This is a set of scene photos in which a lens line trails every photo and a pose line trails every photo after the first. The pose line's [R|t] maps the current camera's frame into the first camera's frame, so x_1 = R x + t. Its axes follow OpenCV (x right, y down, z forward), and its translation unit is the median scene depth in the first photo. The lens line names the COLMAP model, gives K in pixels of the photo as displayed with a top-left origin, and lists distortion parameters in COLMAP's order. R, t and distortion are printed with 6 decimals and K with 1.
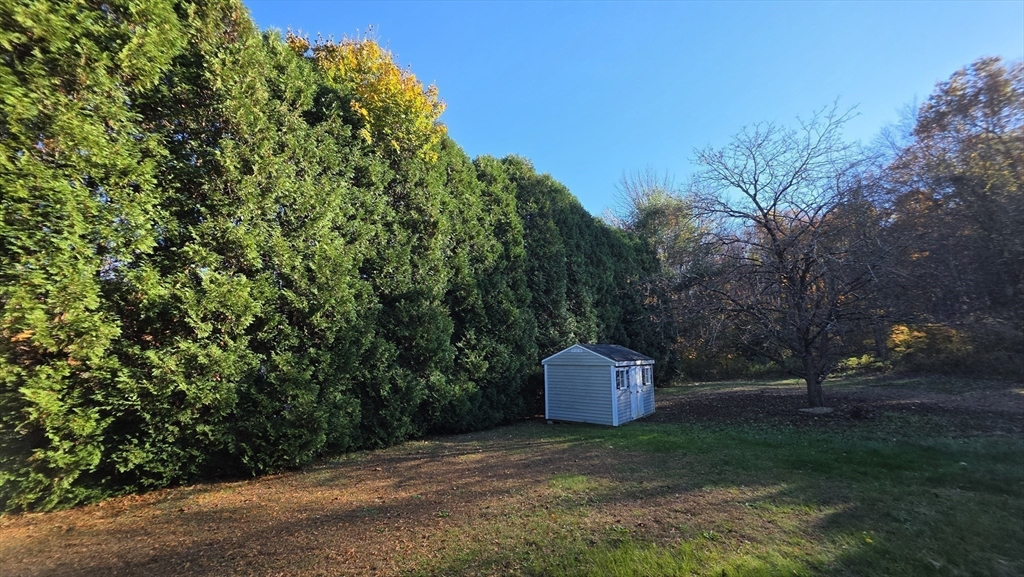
lens RADIAL K [[407.9, 0, 512.0], [0, 407.9, 288.5], [0, 0, 1]] dist [0.001579, 0.000030]
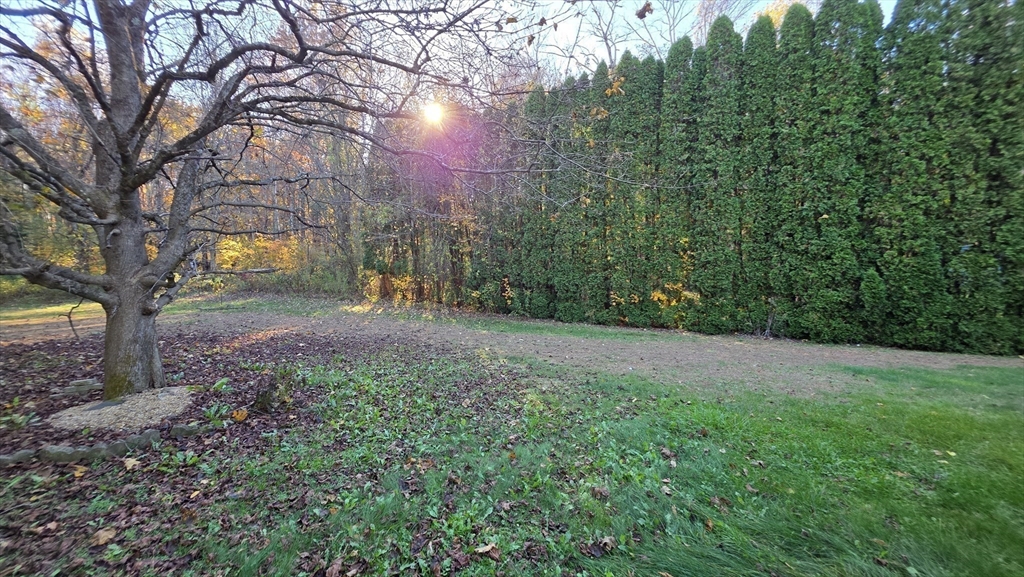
lens RADIAL K [[407.9, 0, 512.0], [0, 407.9, 288.5], [0, 0, 1]] dist [0.001579, 0.000030]
pose [[0.162520, 0.006891, 0.986681, 0.242221], [-0.190844, 0.981313, 0.024581, 0.074602], [-0.968073, -0.192297, 0.160798, 0.340108]]
